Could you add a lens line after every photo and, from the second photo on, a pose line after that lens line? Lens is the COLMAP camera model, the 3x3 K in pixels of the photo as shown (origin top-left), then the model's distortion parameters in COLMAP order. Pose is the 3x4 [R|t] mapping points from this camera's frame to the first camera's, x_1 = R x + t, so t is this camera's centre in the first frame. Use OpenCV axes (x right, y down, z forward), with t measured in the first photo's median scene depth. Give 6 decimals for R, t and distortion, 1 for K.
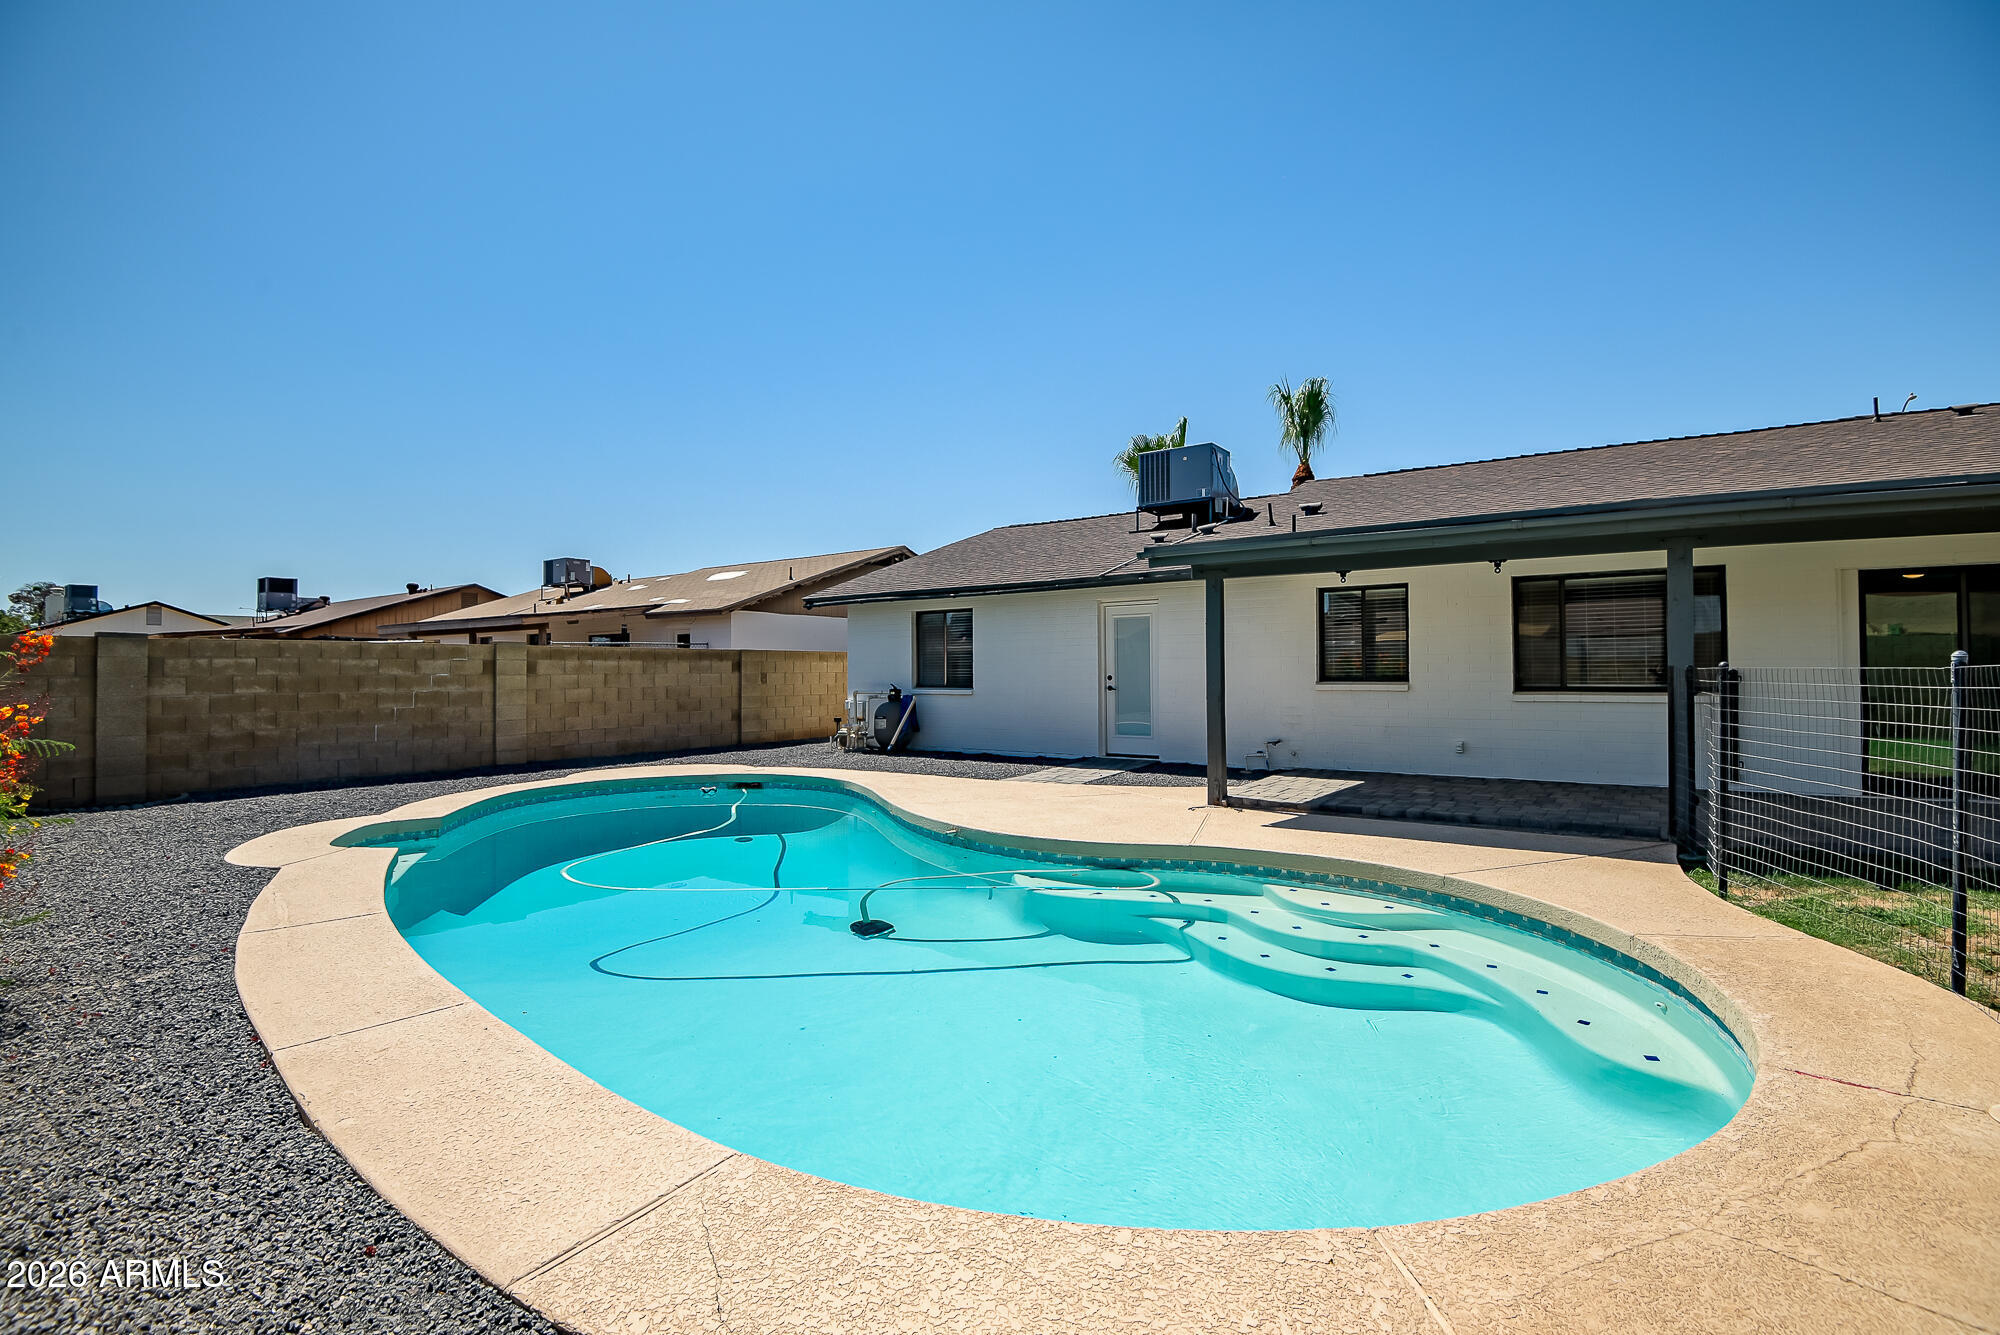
lens RADIAL K [[919.5, 0, 1008.3], [0, 919.5, 660.7], [0, 0, 1]] dist [0.001533, -0.020992]
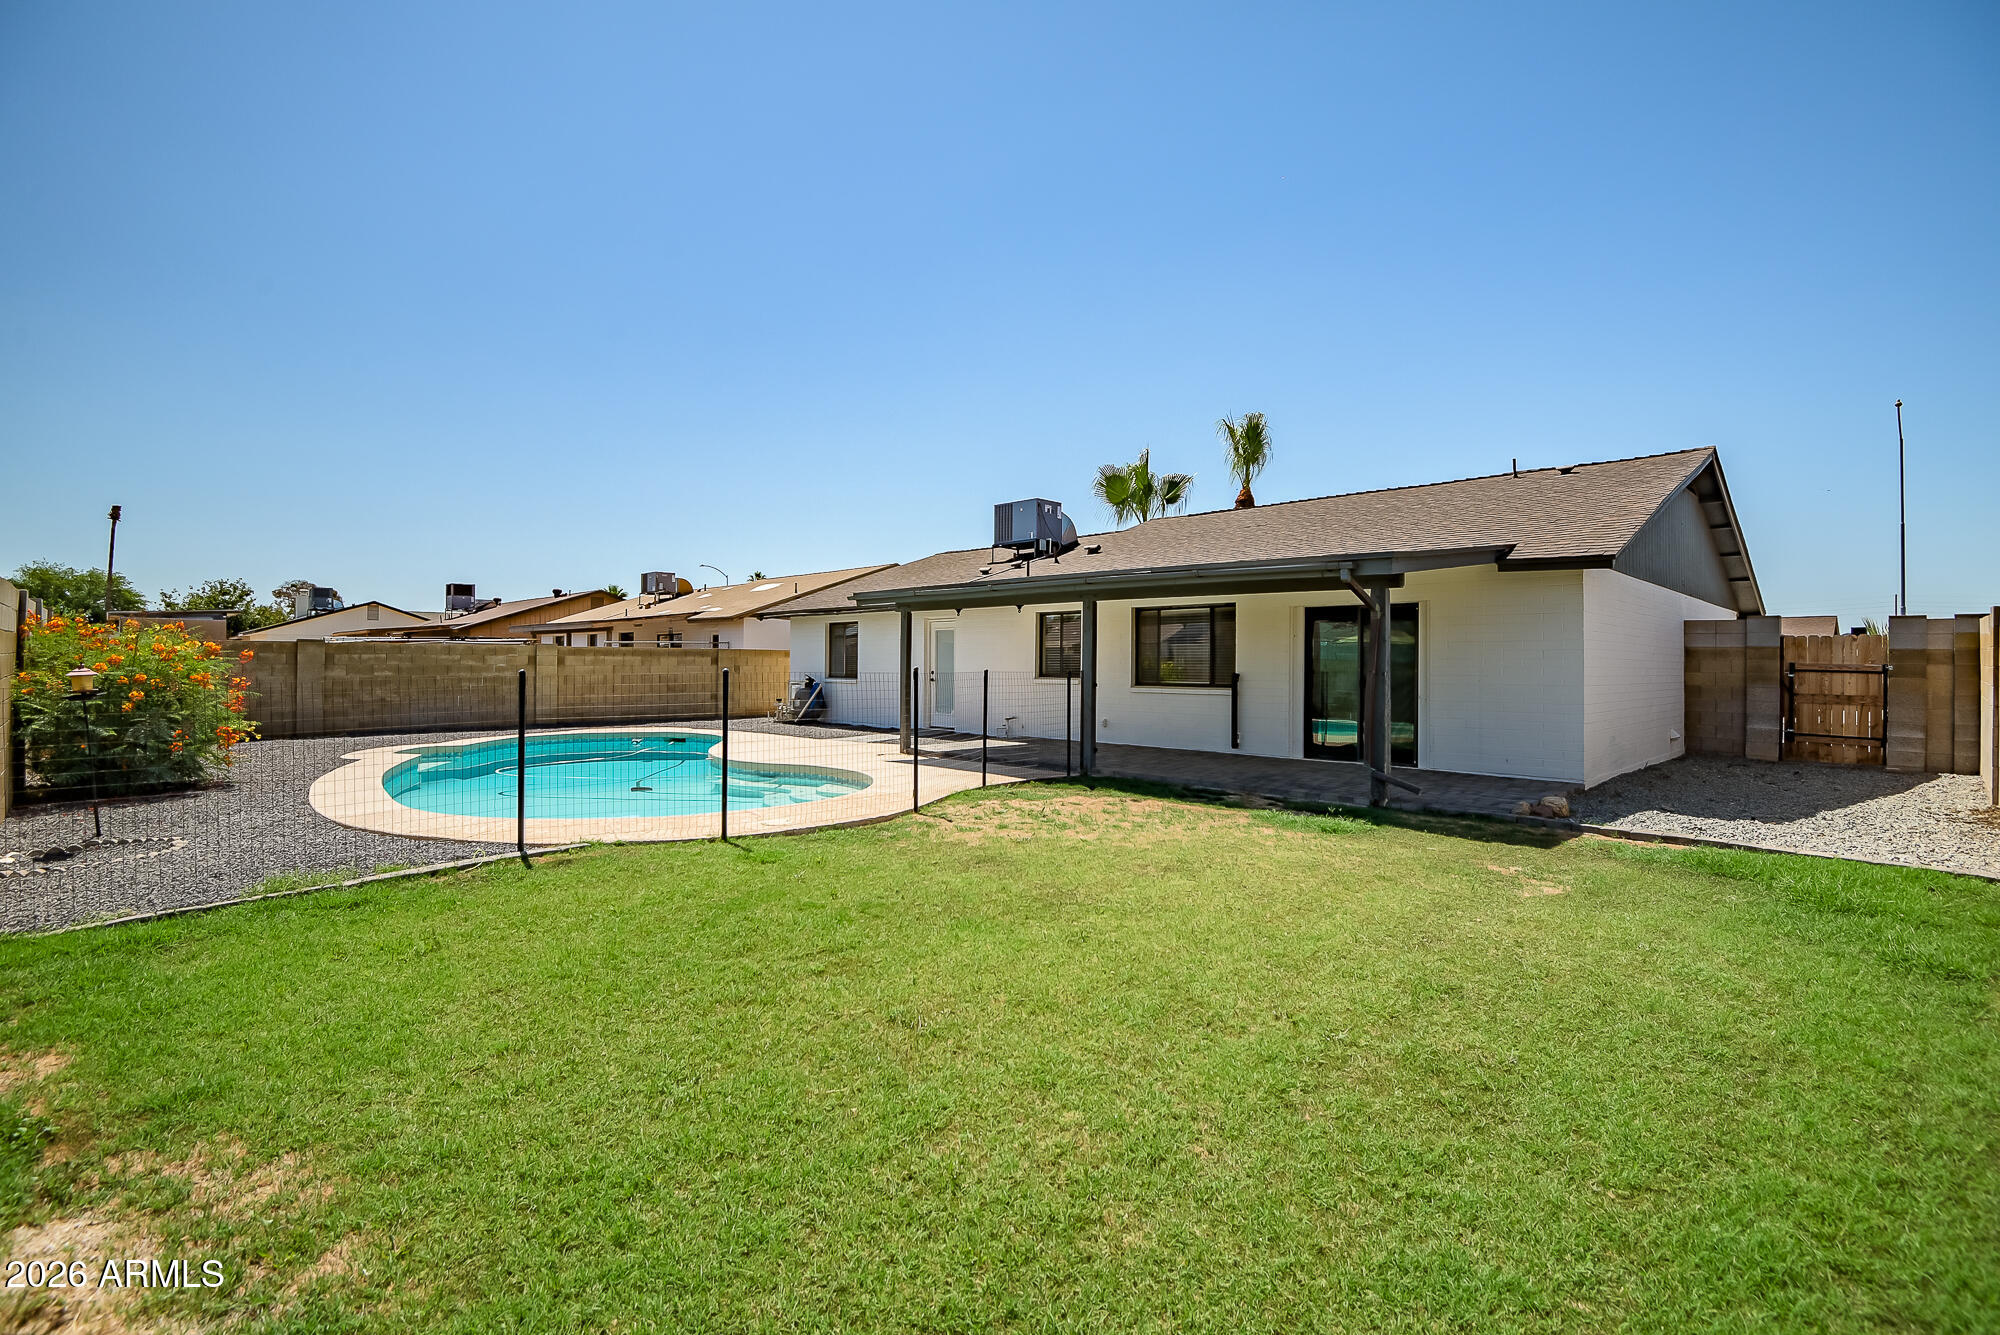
lens RADIAL K [[919.5, 0, 1008.3], [0, 919.5, 660.7], [0, 0, 1]] dist [0.001533, -0.020992]
pose [[0.986818, 0.010763, -0.161476, 0.431173], [-0.009439, 0.999915, 0.008969, -0.012583], [0.161559, -0.007327, 0.986836, -0.355433]]
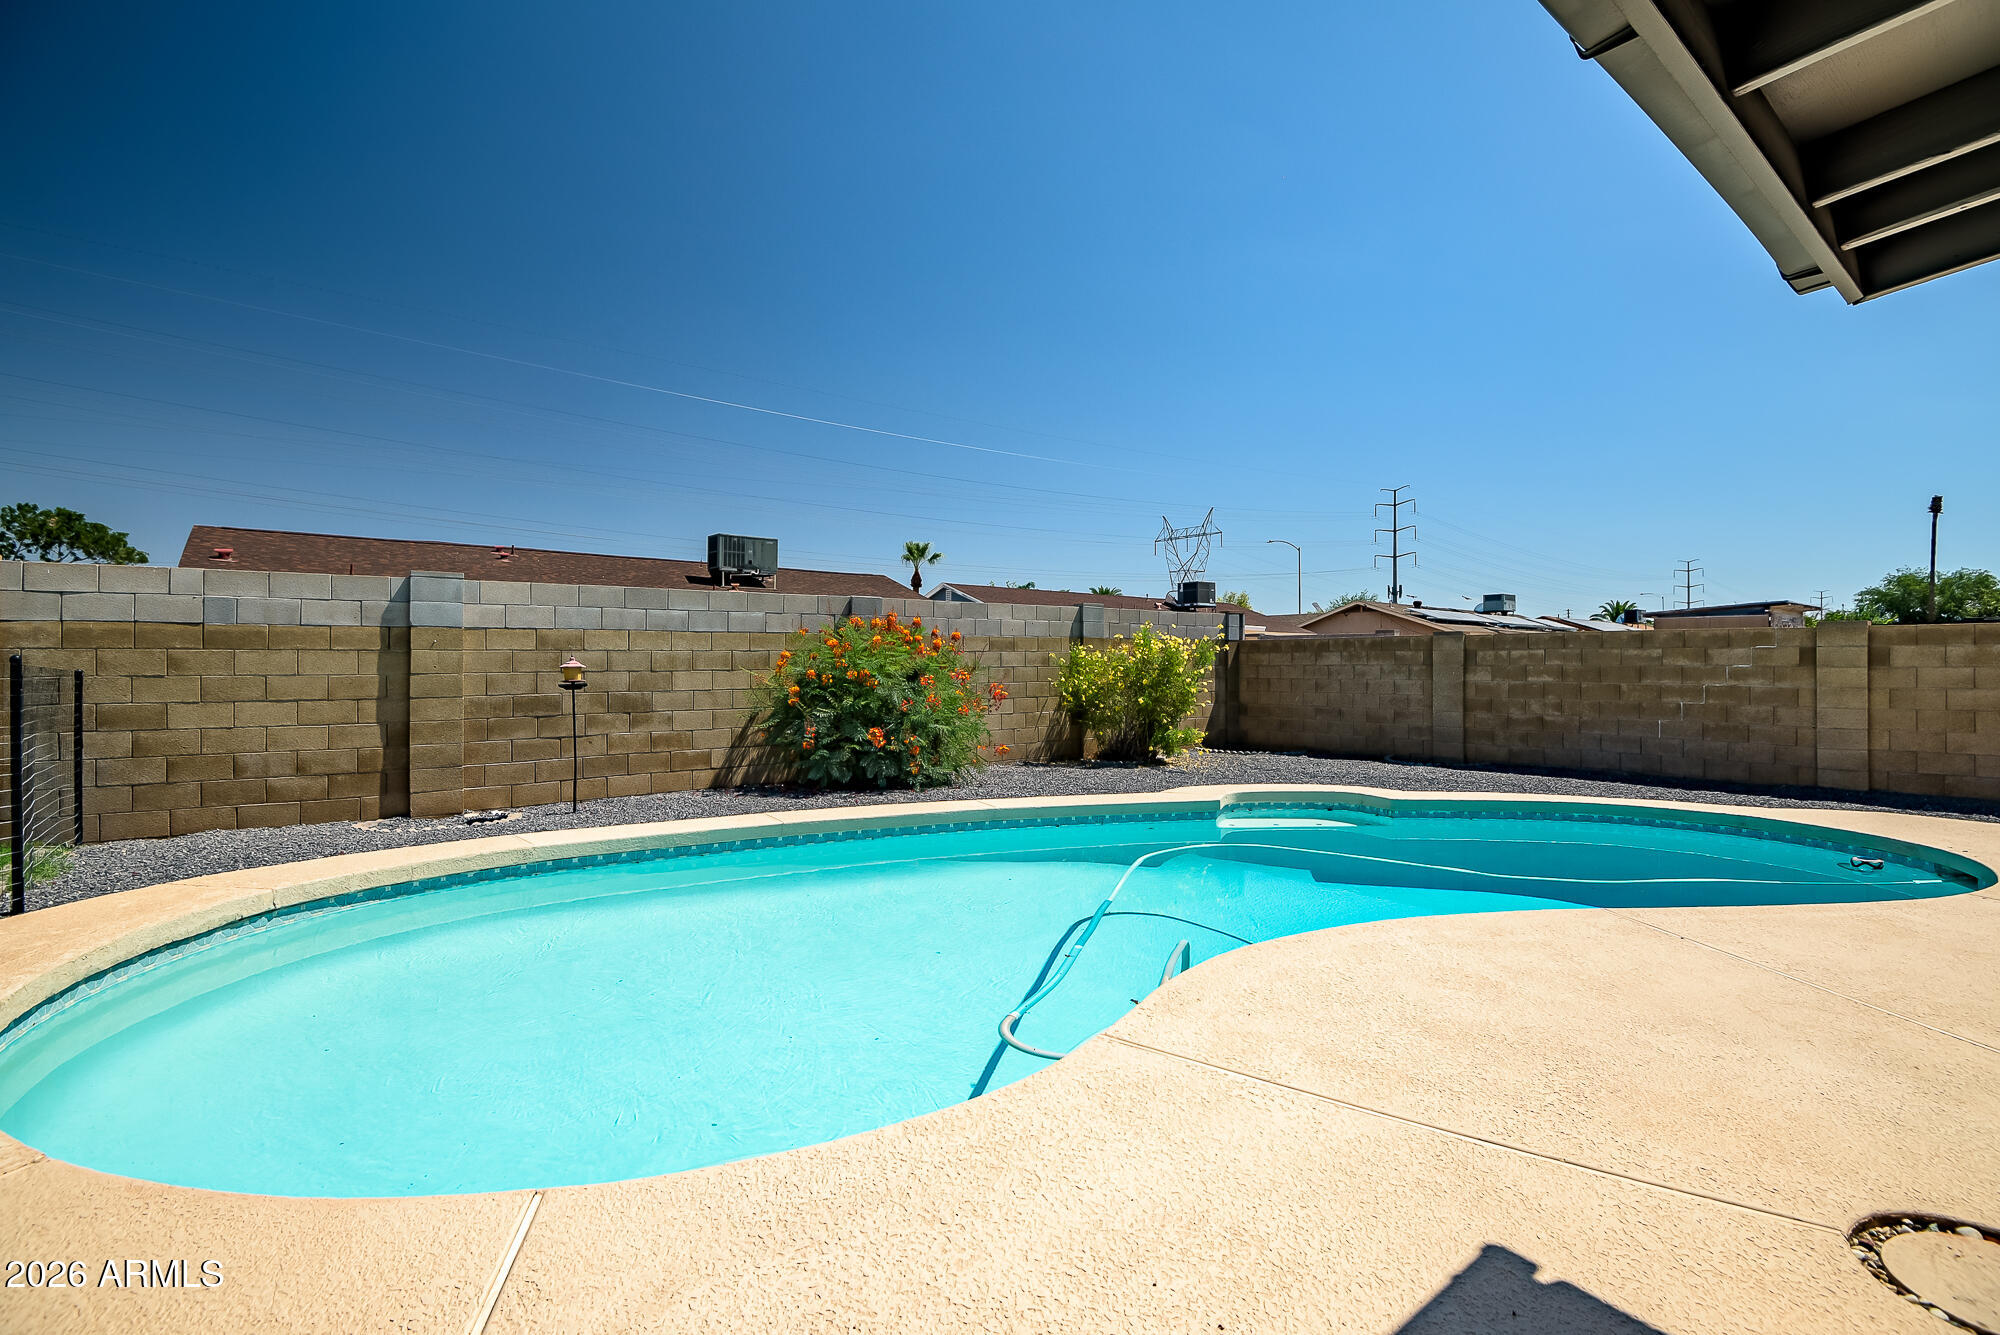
lens RADIAL K [[919.5, 0, 1008.3], [0, 919.5, 660.7], [0, 0, 1]] dist [0.001533, -0.020992]
pose [[-0.265920, 0.001163, -0.963994, 0.312100], [0.009575, 0.999953, -0.001435, 0.004793], [0.963947, -0.009611, -0.265919, 0.517664]]
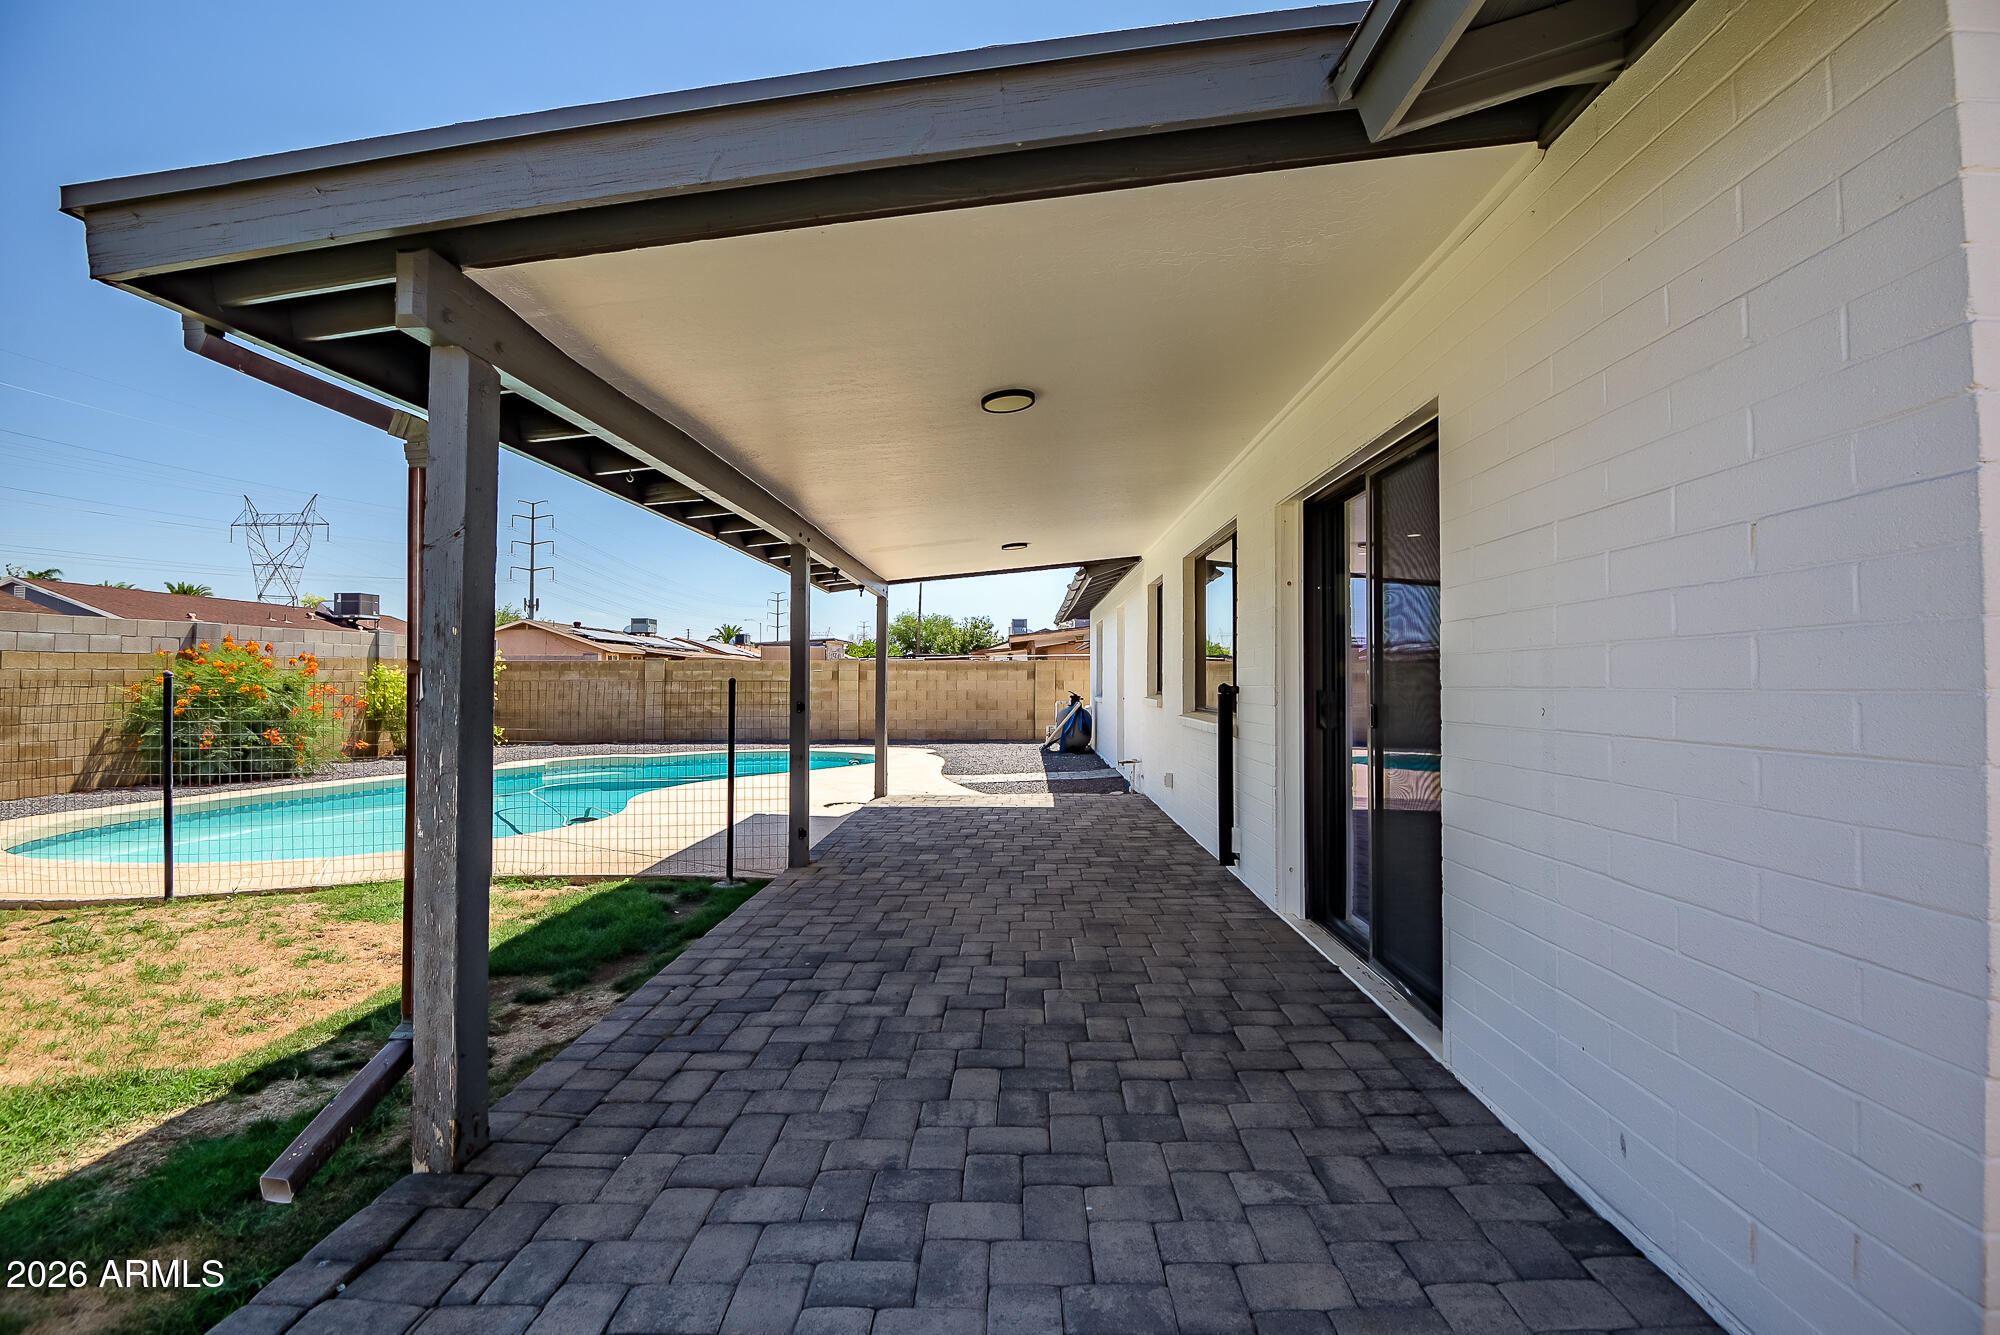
lens RADIAL K [[919.5, 0, 1008.3], [0, 919.5, 660.7], [0, 0, 1]] dist [0.001533, -0.020992]
pose [[0.579615, -0.009751, -0.814832, 0.785571], [0.005248, 0.999952, -0.008234, -0.002912], [0.814873, 0.000497, 0.579639, 0.319704]]
